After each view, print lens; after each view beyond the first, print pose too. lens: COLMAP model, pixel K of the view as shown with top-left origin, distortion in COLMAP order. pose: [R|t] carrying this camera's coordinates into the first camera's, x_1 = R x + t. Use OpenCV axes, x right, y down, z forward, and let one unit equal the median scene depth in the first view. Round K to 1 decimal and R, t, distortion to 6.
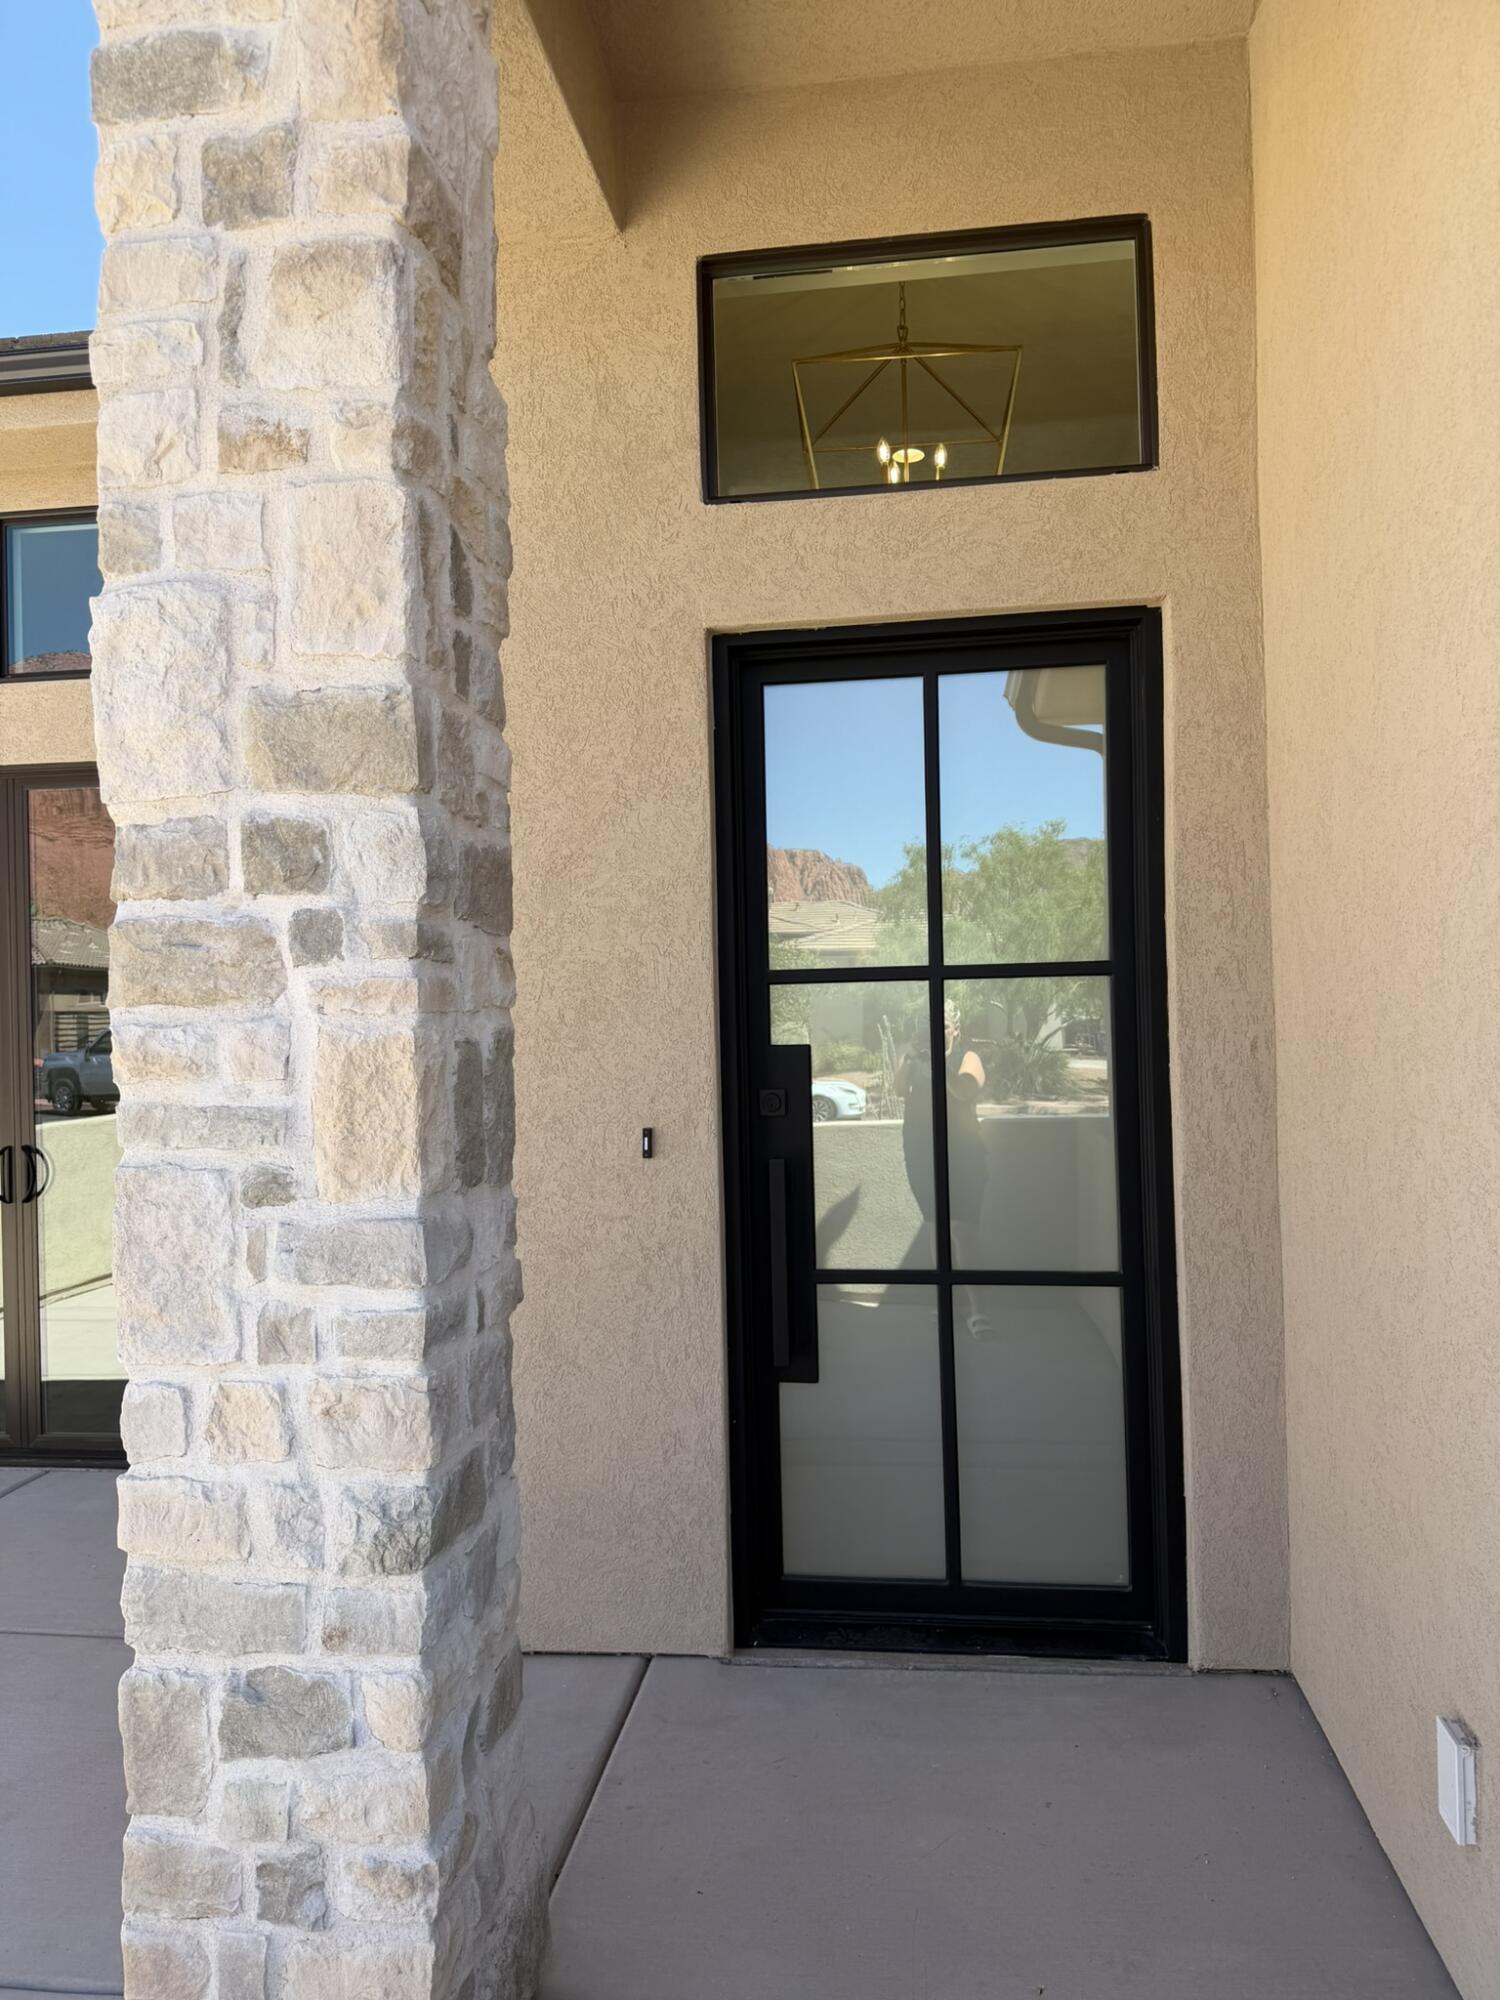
lens RADIAL K [[1416.3, 0, 749.3], [0, 1416.3, 1004.5], [0, 0, 1]] dist [0.030392, -0.045634]
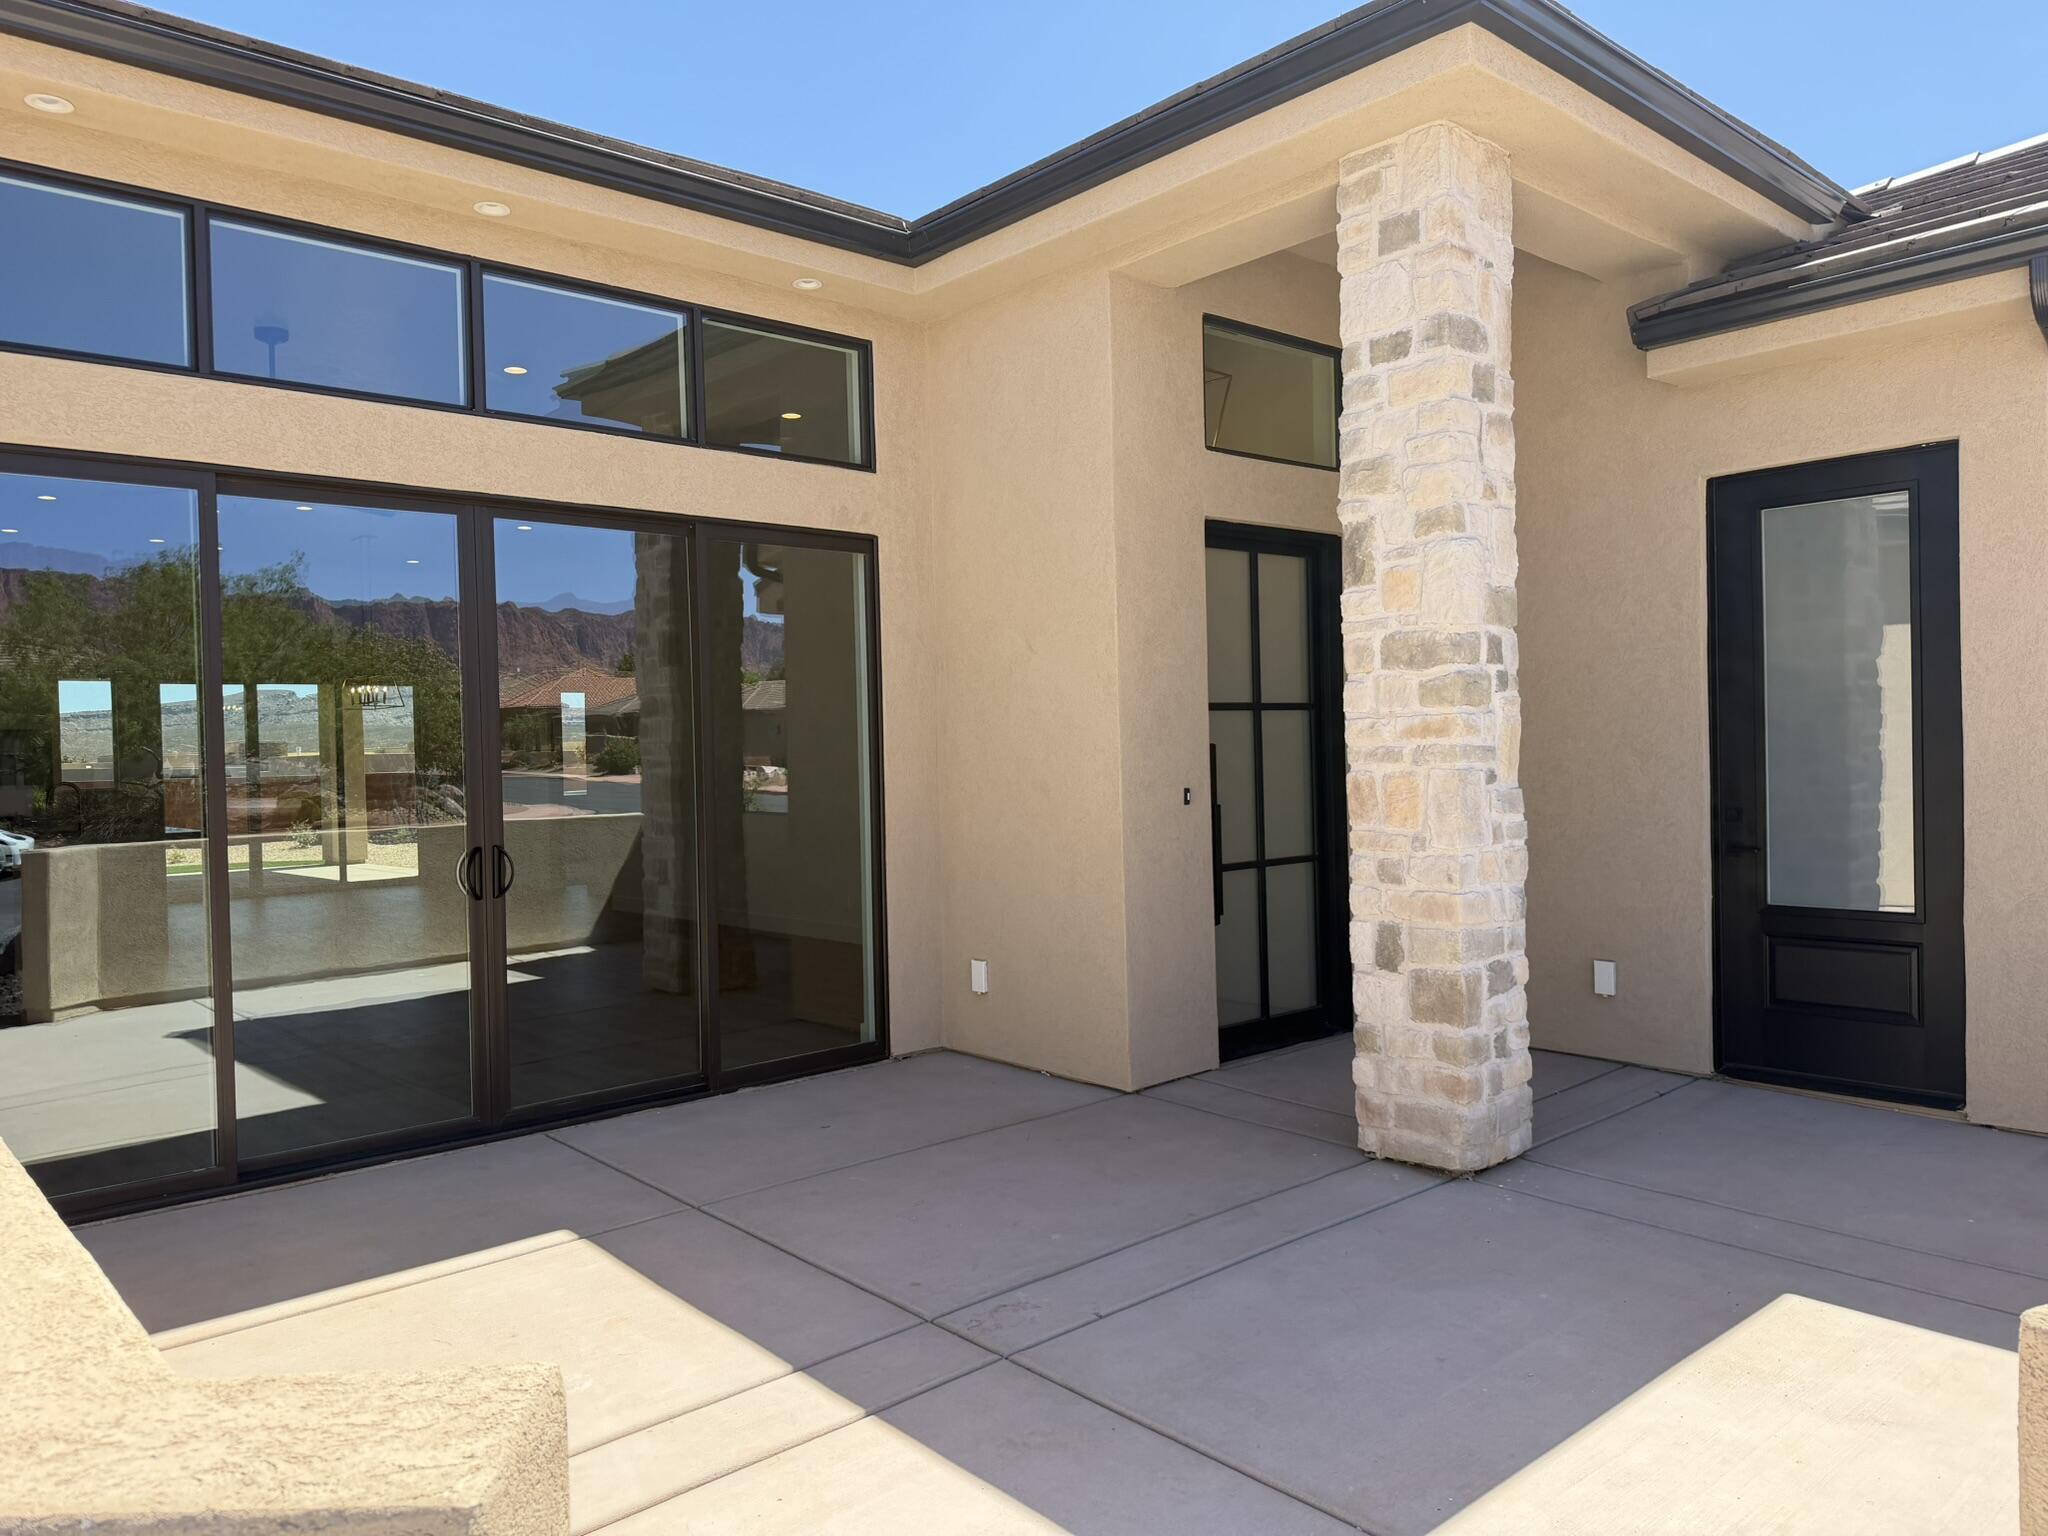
lens RADIAL K [[1450.3, 0, 1021.7], [0, 1450.3, 764.8], [0, 0, 1]] dist [0.030392, -0.045634]
pose [[0.634996, -0.002462, 0.772511, -2.927122], [0.005114, 0.999986, -0.001017, 0.105043], [-0.772498, 0.004596, 0.635000, -0.020902]]
